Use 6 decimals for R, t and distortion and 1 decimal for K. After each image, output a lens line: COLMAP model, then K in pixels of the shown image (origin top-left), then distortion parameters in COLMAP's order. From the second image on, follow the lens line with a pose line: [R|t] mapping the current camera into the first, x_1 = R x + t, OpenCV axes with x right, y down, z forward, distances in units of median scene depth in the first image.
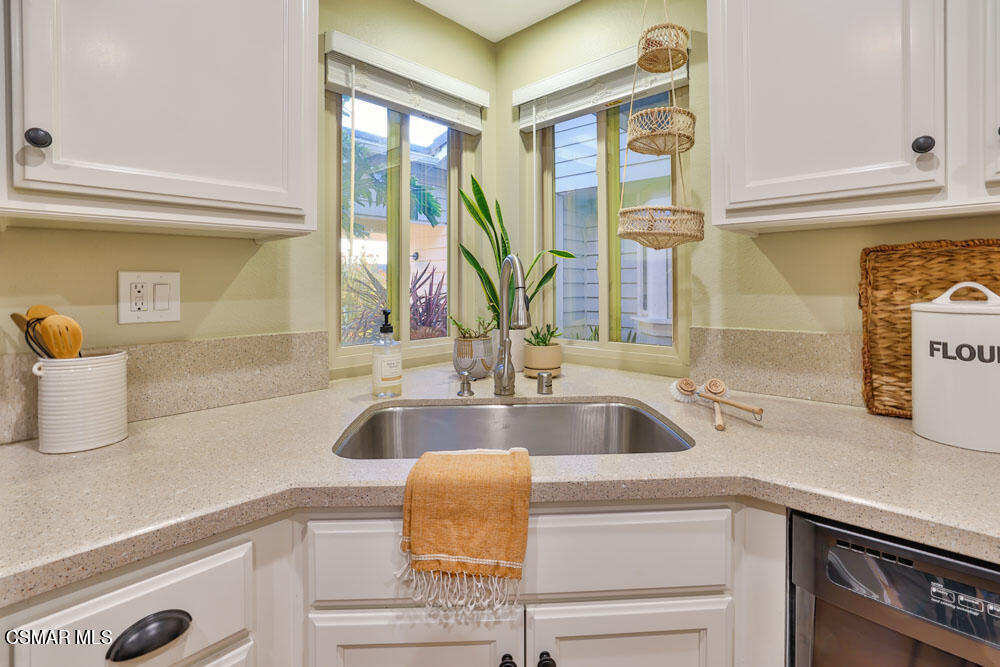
lens RADIAL K [[460.2, 0, 490.4], [0, 460.2, 283.0], [0, 0, 1]] dist [-0.044501, 0.014160]
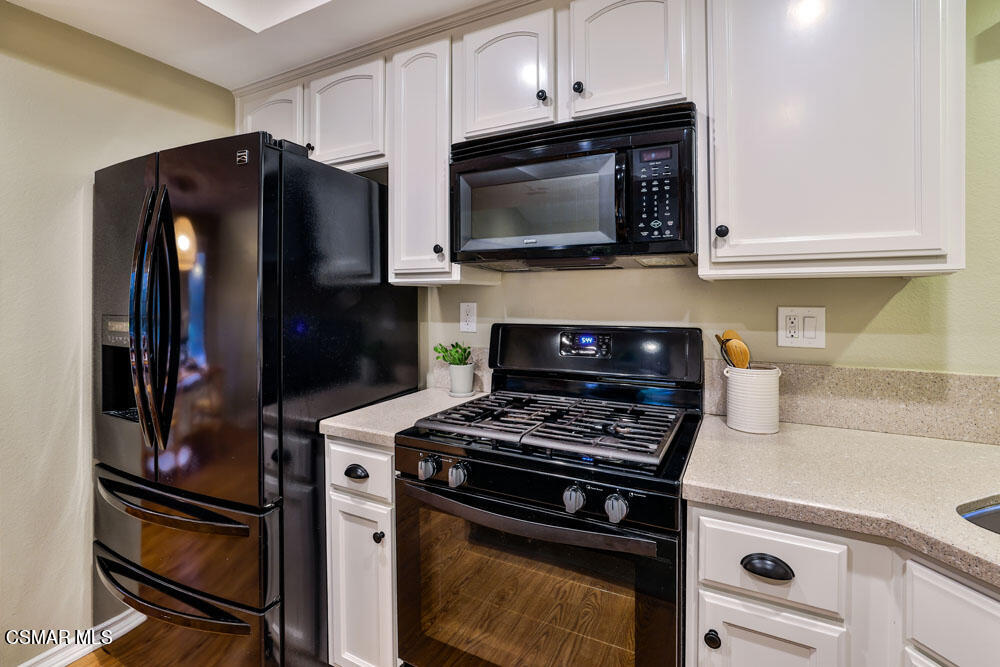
lens RADIAL K [[460.2, 0, 501.5], [0, 460.2, 296.3], [0, 0, 1]] dist [-0.044501, 0.014160]
pose [[0.261091, 0.013665, -0.965218, 0.273685], [0.004587, 0.999871, 0.015397, -0.088452], [0.965303, -0.008448, 0.260994, -0.149684]]
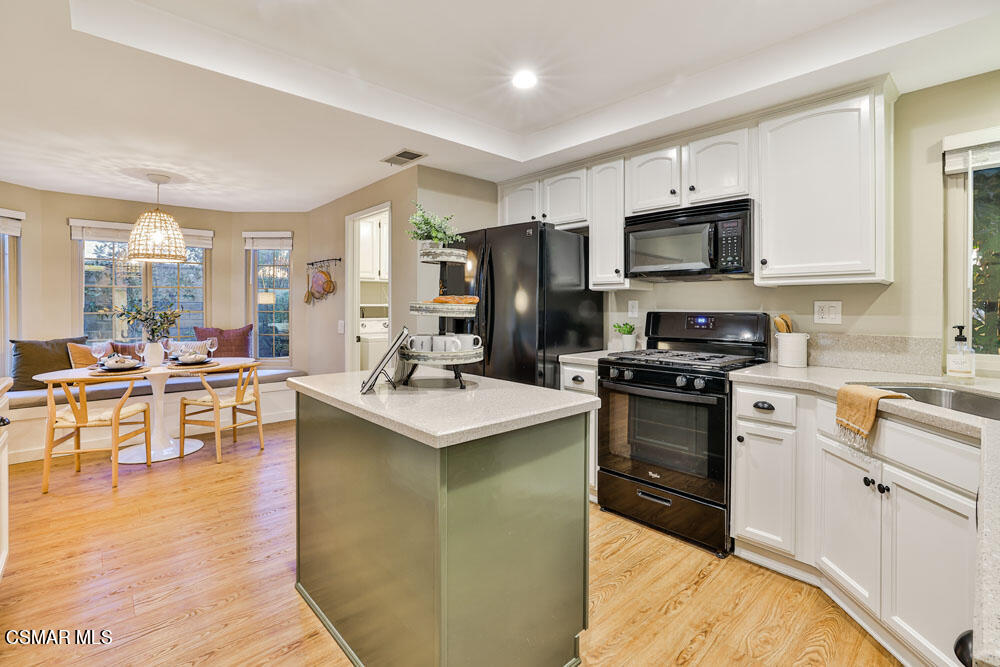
lens RADIAL K [[460.2, 0, 496.9], [0, 460.2, 303.7], [0, 0, 1]] dist [-0.044501, 0.014160]
pose [[-0.088208, 0.009058, -0.996061, 1.819162], [0.002162, 0.999958, 0.008902, -0.039910], [0.996100, -0.001368, -0.088224, -0.482457]]
